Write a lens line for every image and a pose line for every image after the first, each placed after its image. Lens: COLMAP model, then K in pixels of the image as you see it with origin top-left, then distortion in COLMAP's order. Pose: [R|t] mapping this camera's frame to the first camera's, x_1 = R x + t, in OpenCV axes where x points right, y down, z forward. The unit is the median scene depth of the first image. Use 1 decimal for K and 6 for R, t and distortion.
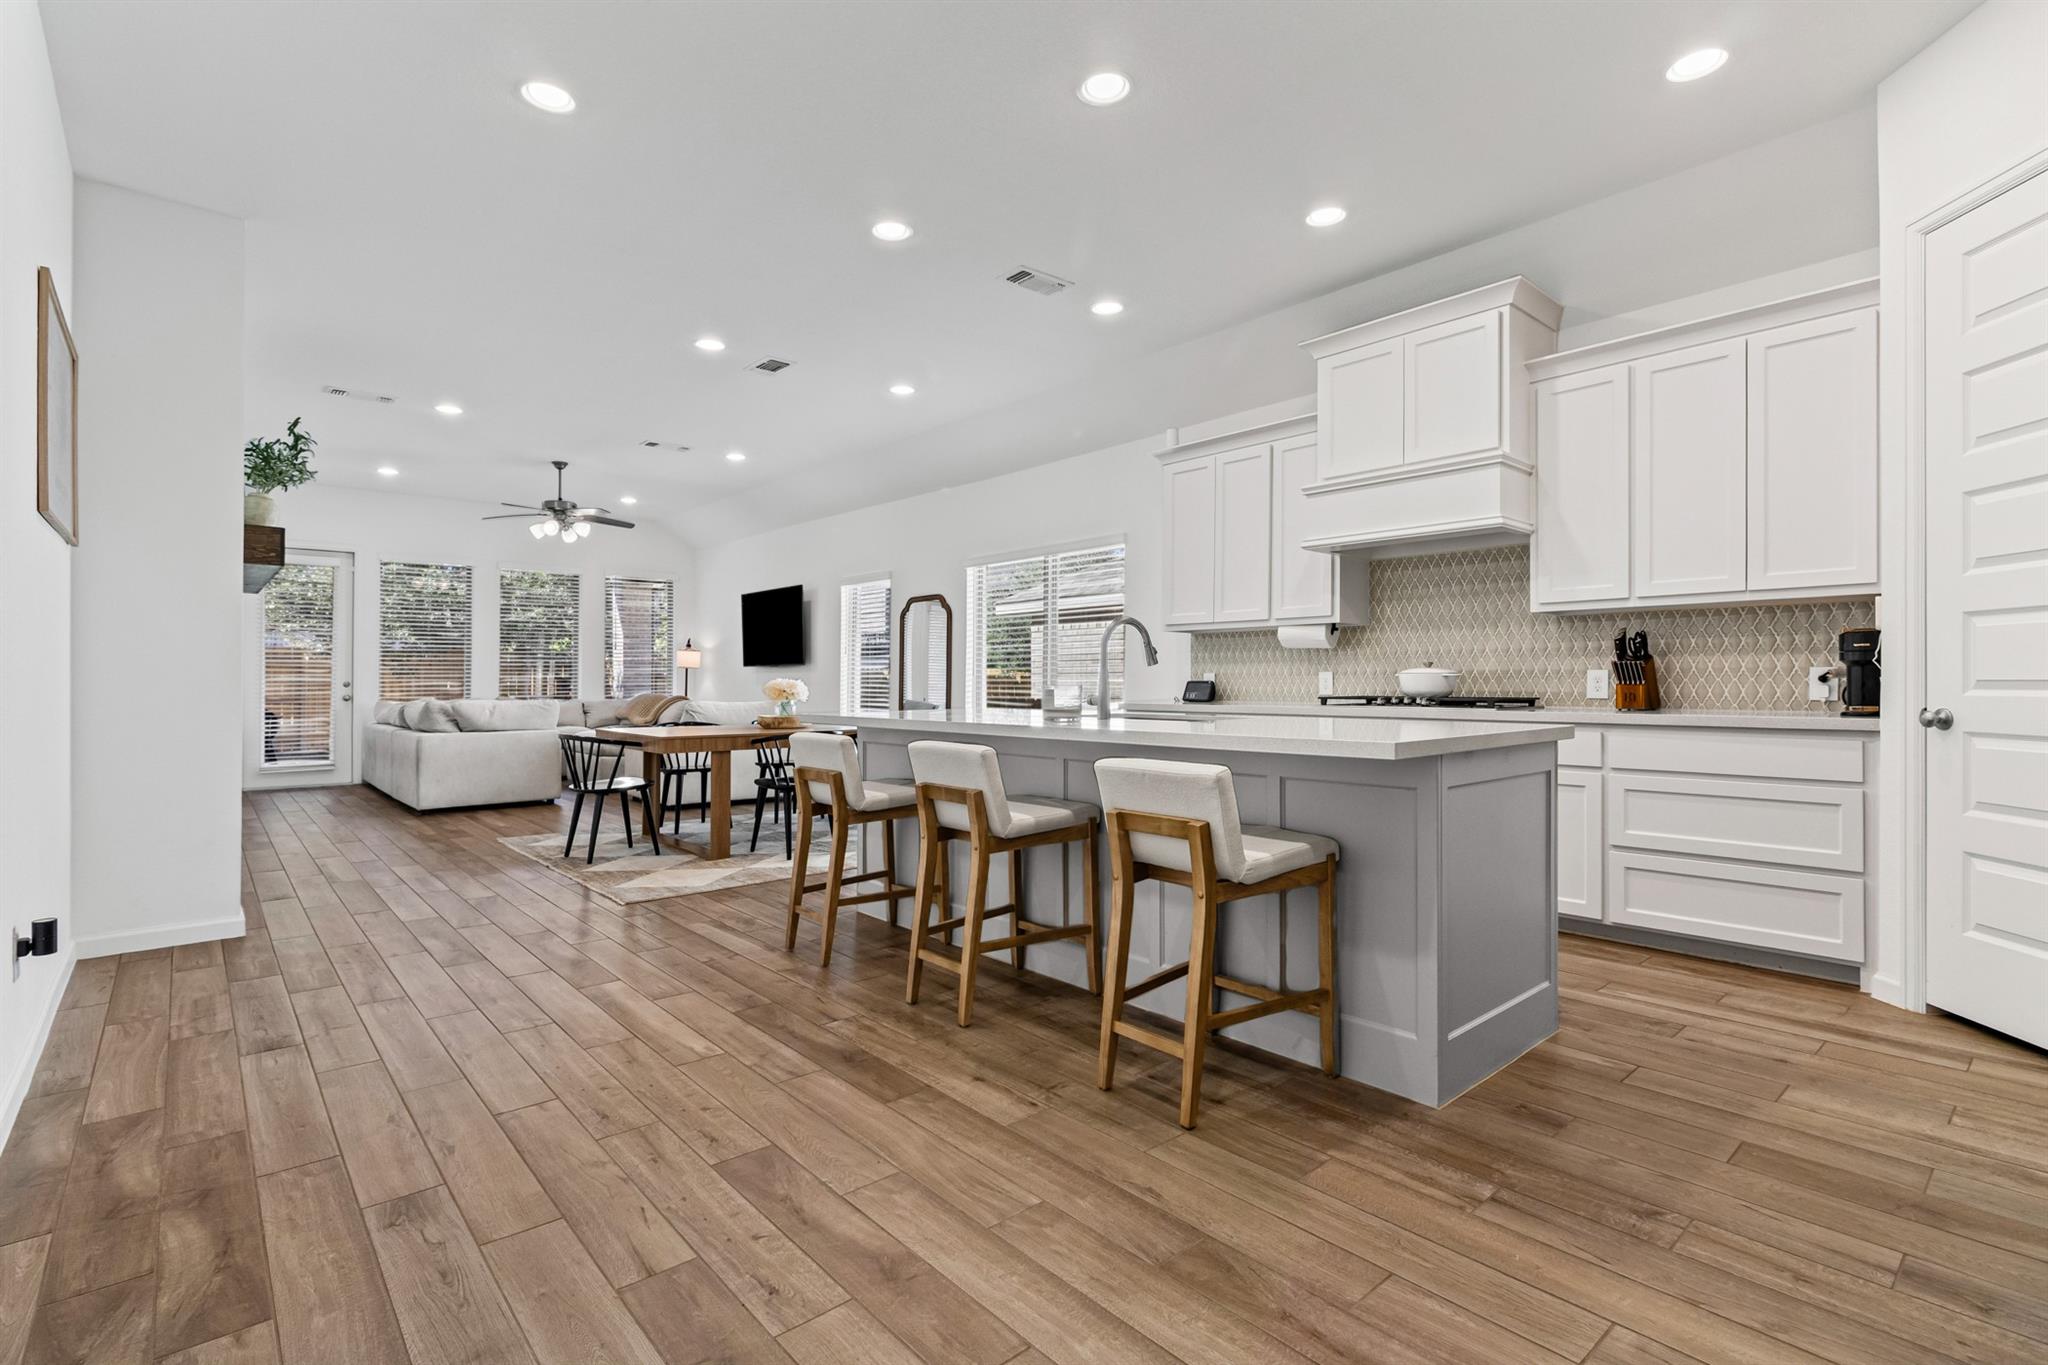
lens RADIAL K [[960.6, 0, 1023.2], [0, 960.6, 651.2], [0, 0, 1]] dist [0.005939, -0.001580]
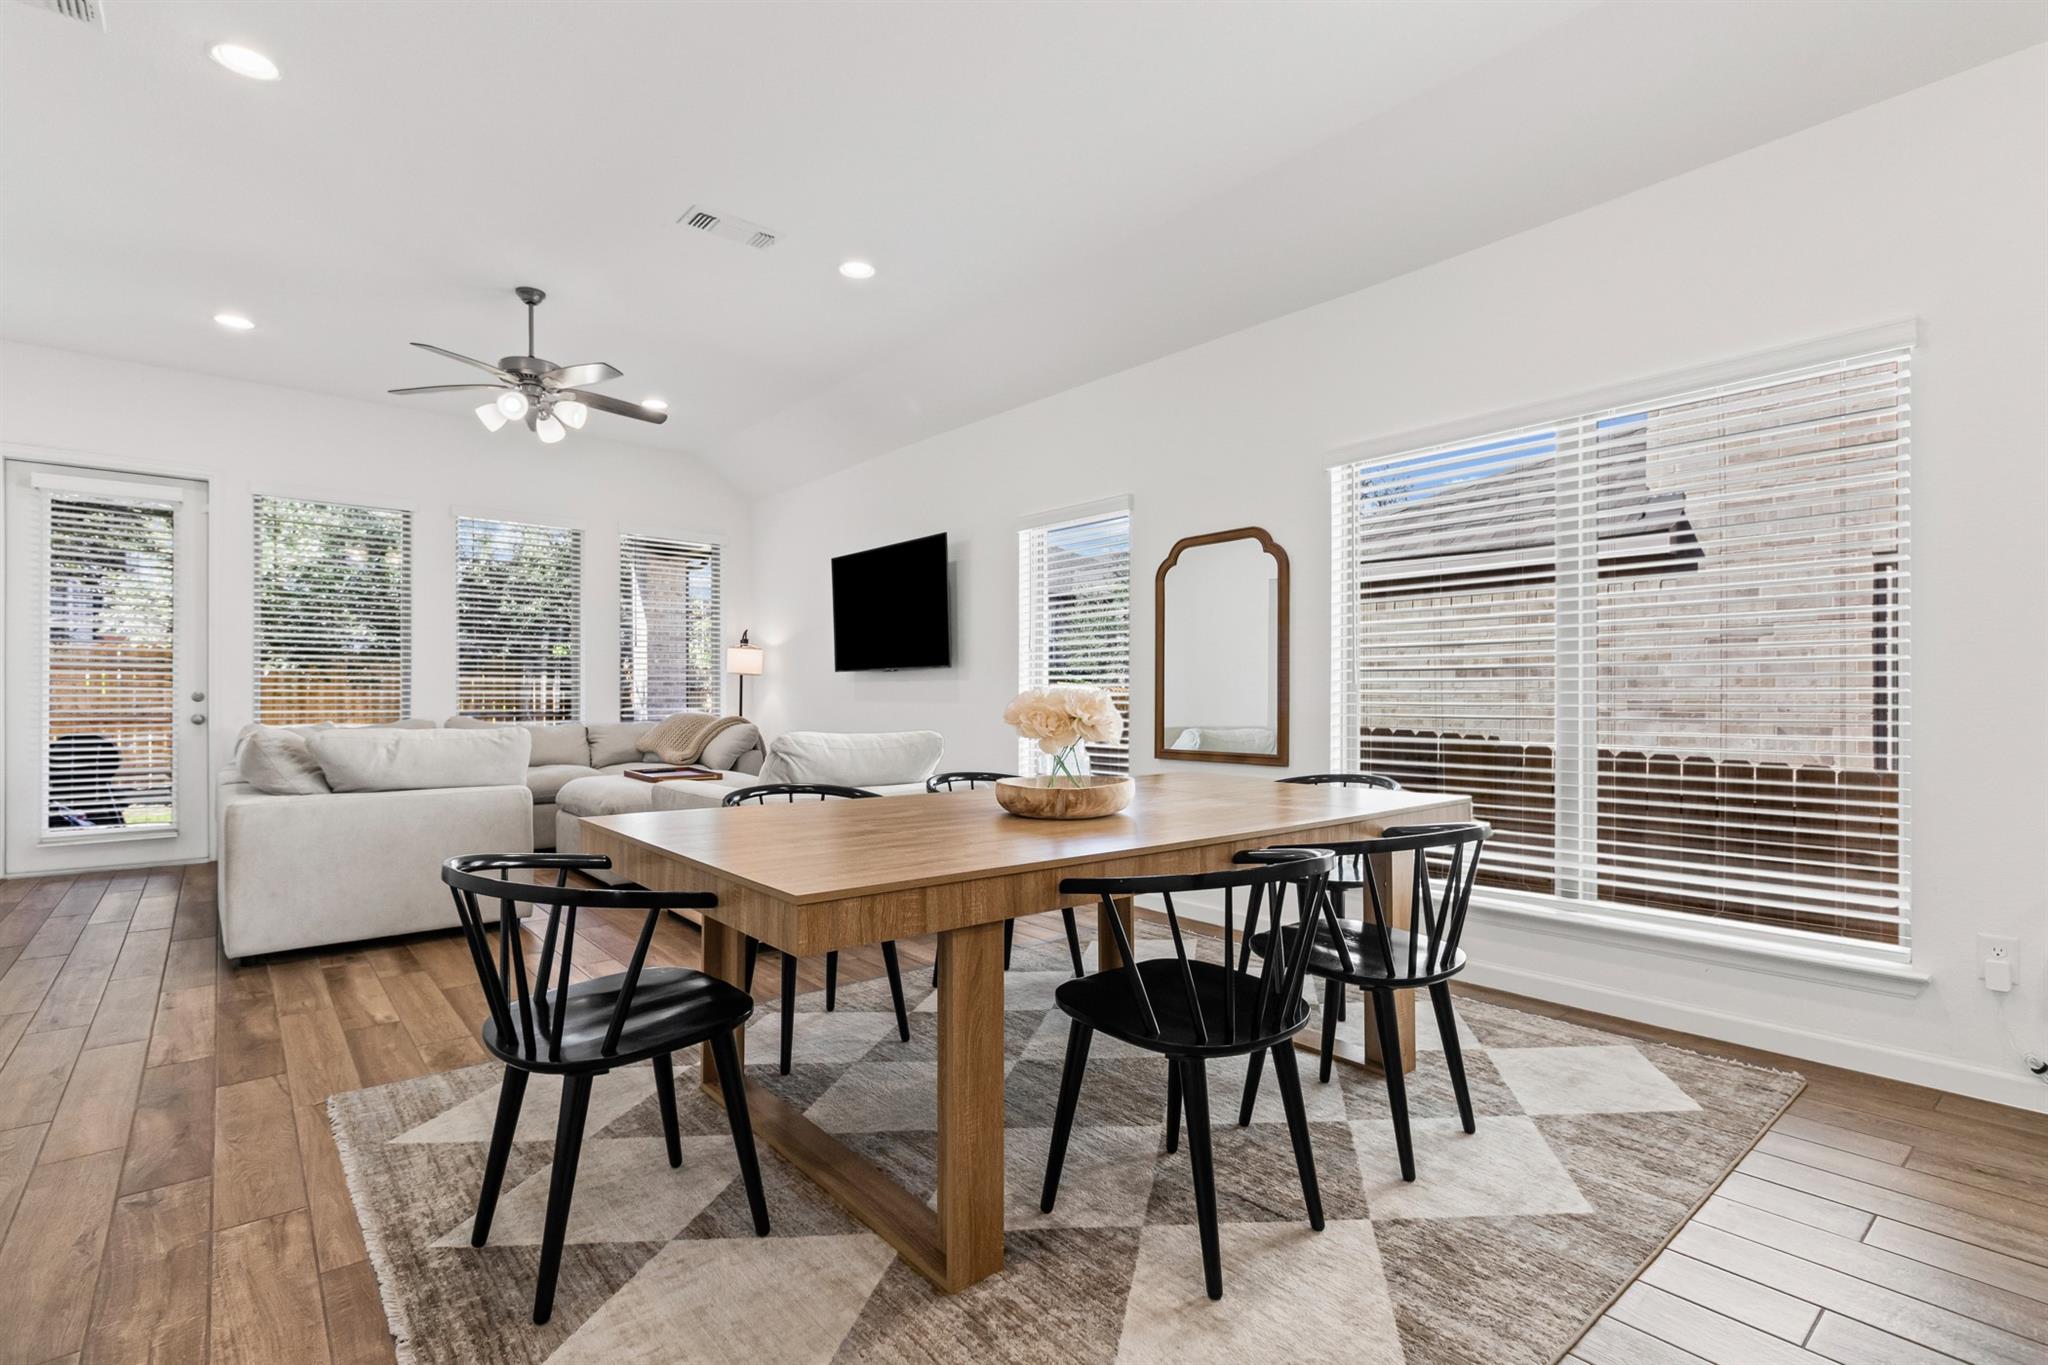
lens RADIAL K [[960.6, 0, 1027.1], [0, 960.6, 687.3], [0, 0, 1]] dist [0.005939, -0.001580]
pose [[0.999842, 0.002475, -0.017601, -0.300944], [-0.002095, 0.999765, 0.021560, 0.024748], [0.017651, -0.021520, 0.999613, 0.718437]]
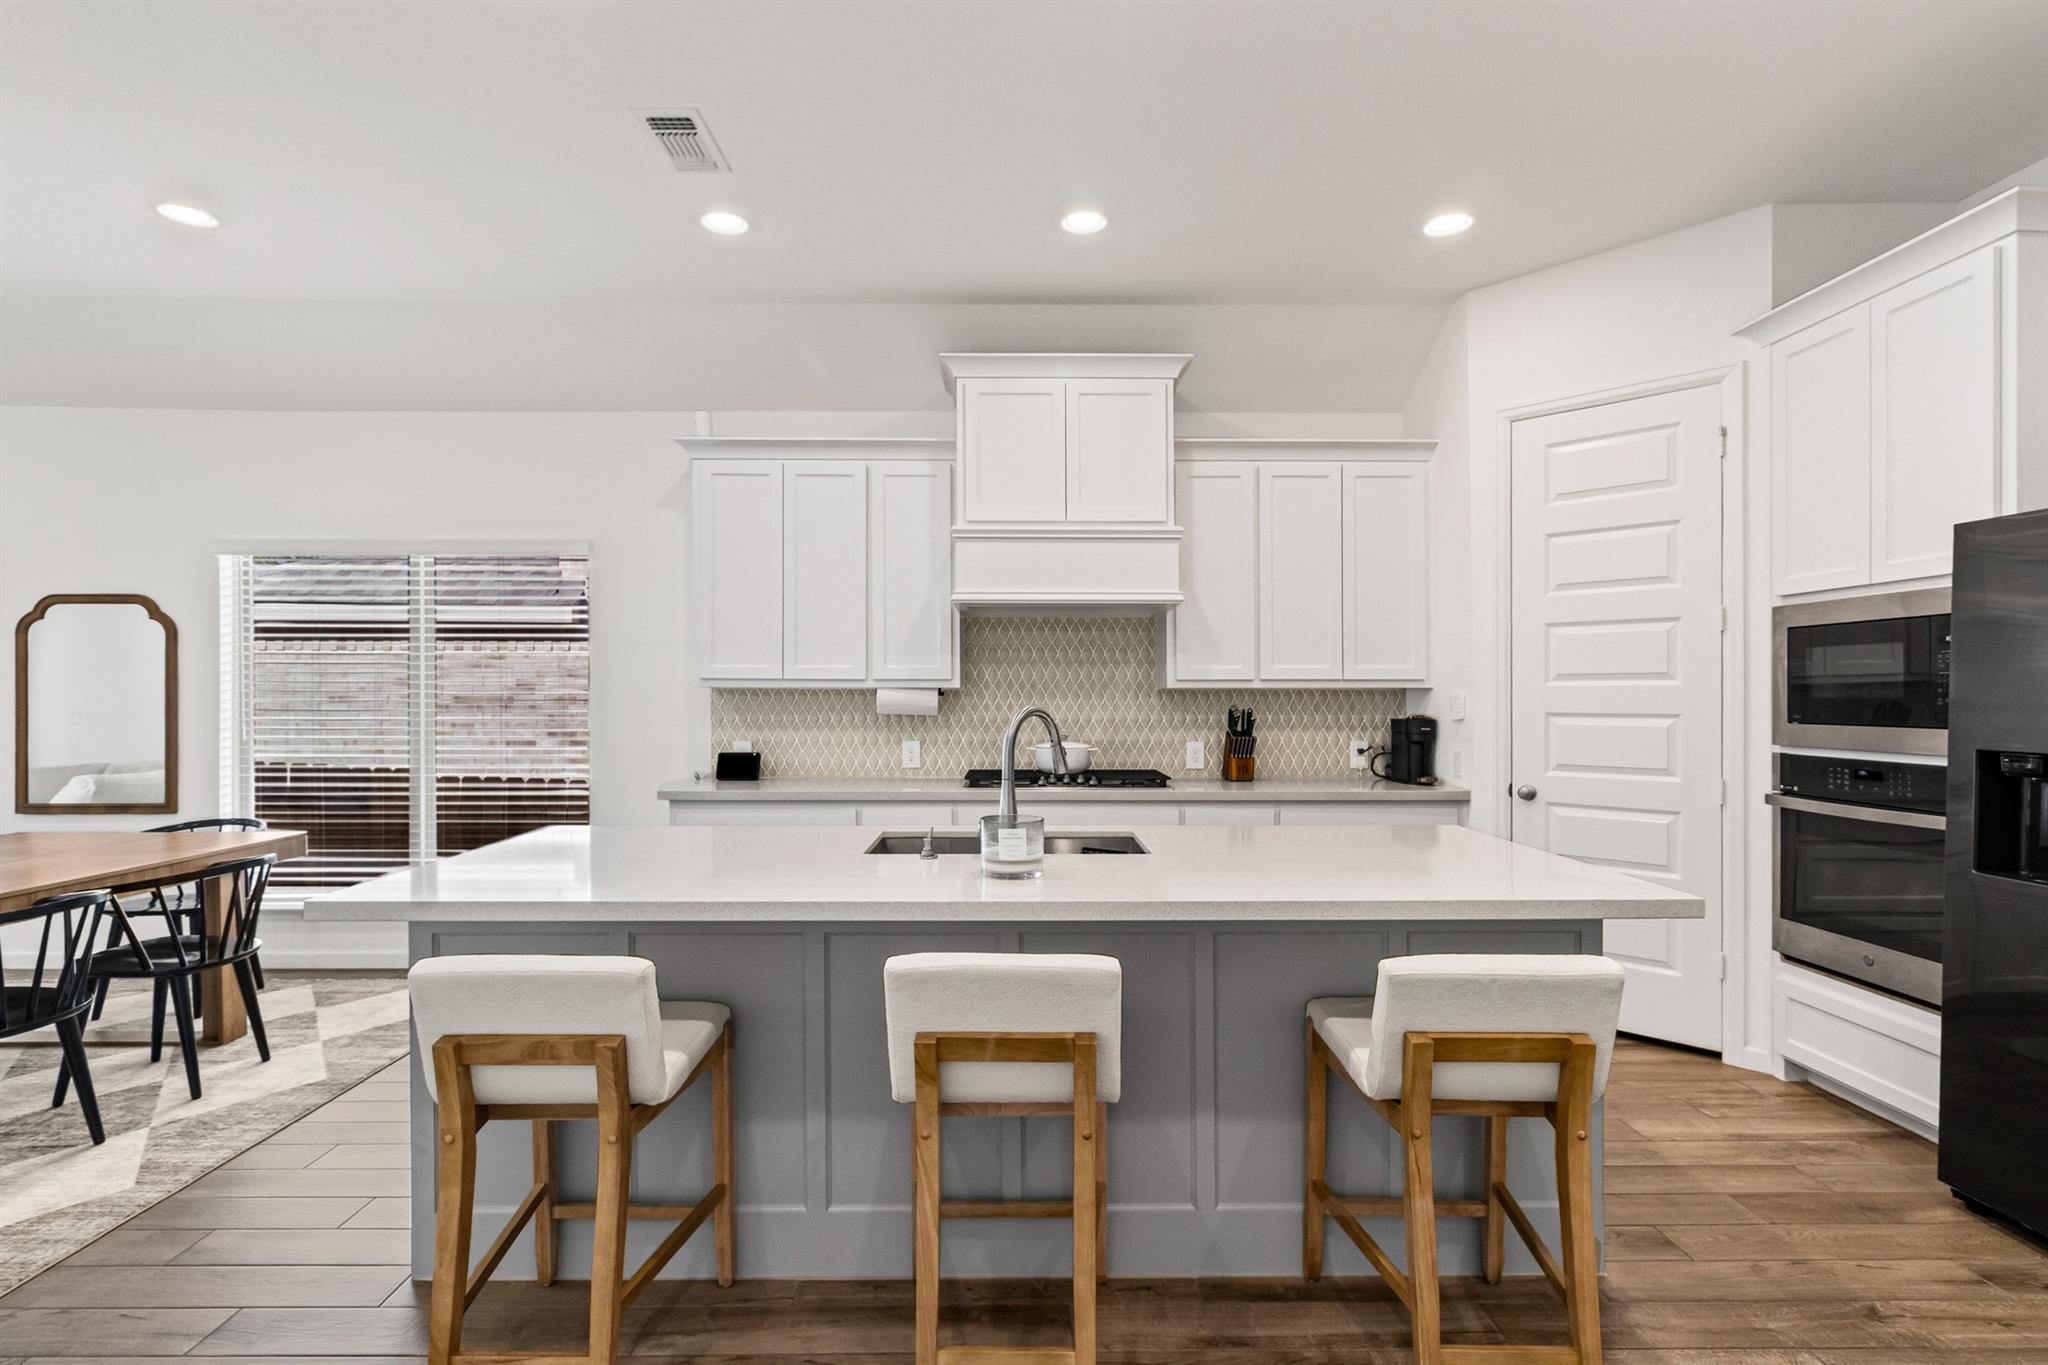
lens RADIAL K [[960.6, 0, 1004.5], [0, 960.6, 703.0], [0, 0, 1]] dist [0.005939, -0.001580]
pose [[0.650526, 0.001898, 0.759481, -0.279638], [-0.027506, 0.999400, 0.021062, -0.032346], [-0.758986, -0.034592, 0.650188, 0.371883]]
